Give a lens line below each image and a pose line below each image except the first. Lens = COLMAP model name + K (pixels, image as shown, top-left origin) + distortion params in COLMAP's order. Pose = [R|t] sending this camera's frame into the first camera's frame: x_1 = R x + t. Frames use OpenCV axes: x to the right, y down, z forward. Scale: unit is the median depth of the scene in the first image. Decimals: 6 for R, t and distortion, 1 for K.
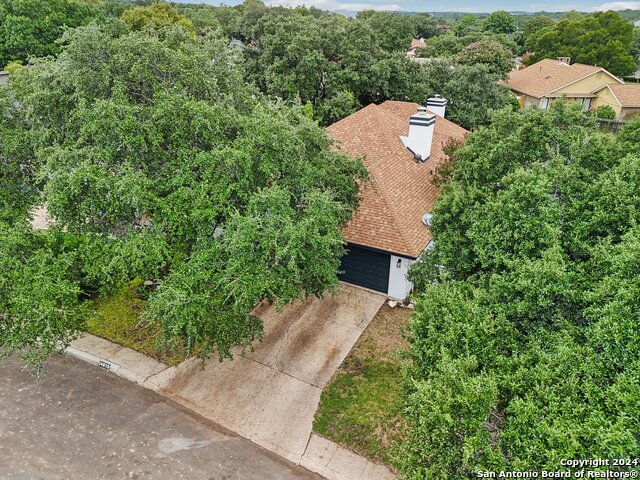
lens RADIAL K [[477.3, 0, 320.0], [0, 477.3, 240.0], [0, 0, 1]] dist [0.066045, -0.060008]
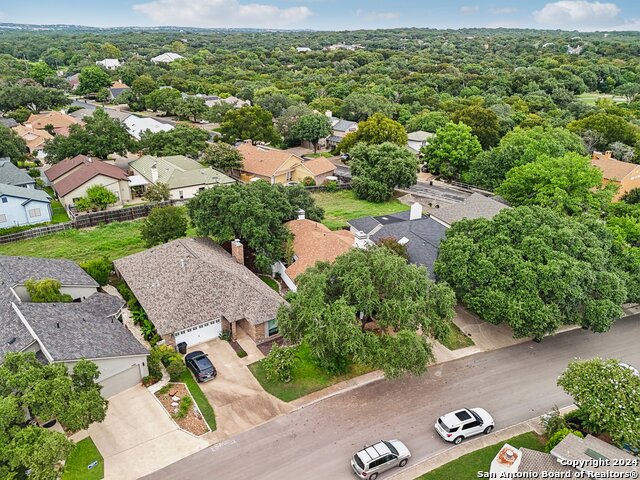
lens RADIAL K [[471.8, 0, 320.0], [0, 471.8, 240.0], [0, 0, 1]] dist [0.081417, -0.086006]
pose [[0.617316, -0.315123, 0.720845, -2.537821], [0.323217, 0.936960, 0.132803, -0.978659], [-0.717252, 0.151008, 0.680254, -0.646068]]
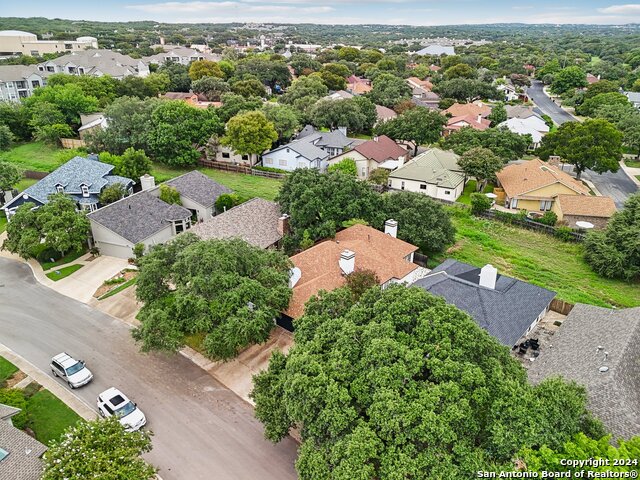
lens RADIAL K [[471.8, 0, 320.0], [0, 471.8, 240.0], [0, 0, 1]] dist [0.081417, -0.086006]
pose [[0.976755, 0.077446, -0.199881, 0.808623], [-0.080629, 0.996714, -0.007820, -0.477436], [0.198618, 0.023754, 0.979789, -1.609805]]
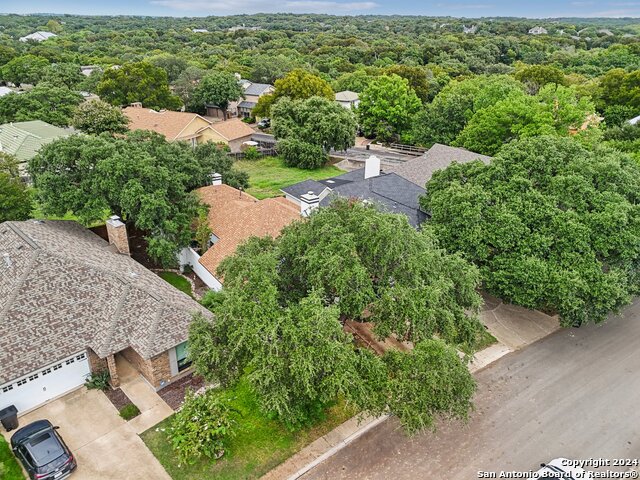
lens RADIAL K [[471.8, 0, 320.0], [0, 471.8, 240.0], [0, 0, 1]] dist [0.081417, -0.086006]
pose [[0.453695, -0.371563, 0.810001, -1.754928], [0.367213, 0.906126, 0.209975, -0.722952], [-0.811982, 0.202178, 0.547548, 0.259461]]
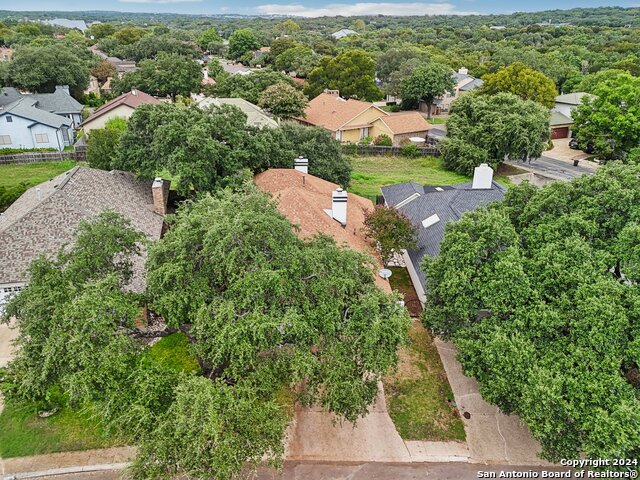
lens RADIAL K [[477.3, 0, 320.0], [0, 477.3, 240.0], [0, 0, 1]] dist [0.066045, -0.060008]
pose [[0.867252, -0.209804, 0.451505, -0.772631], [0.209945, 0.976411, 0.050453, -0.346041], [-0.451439, 0.051036, 0.890841, -0.279651]]
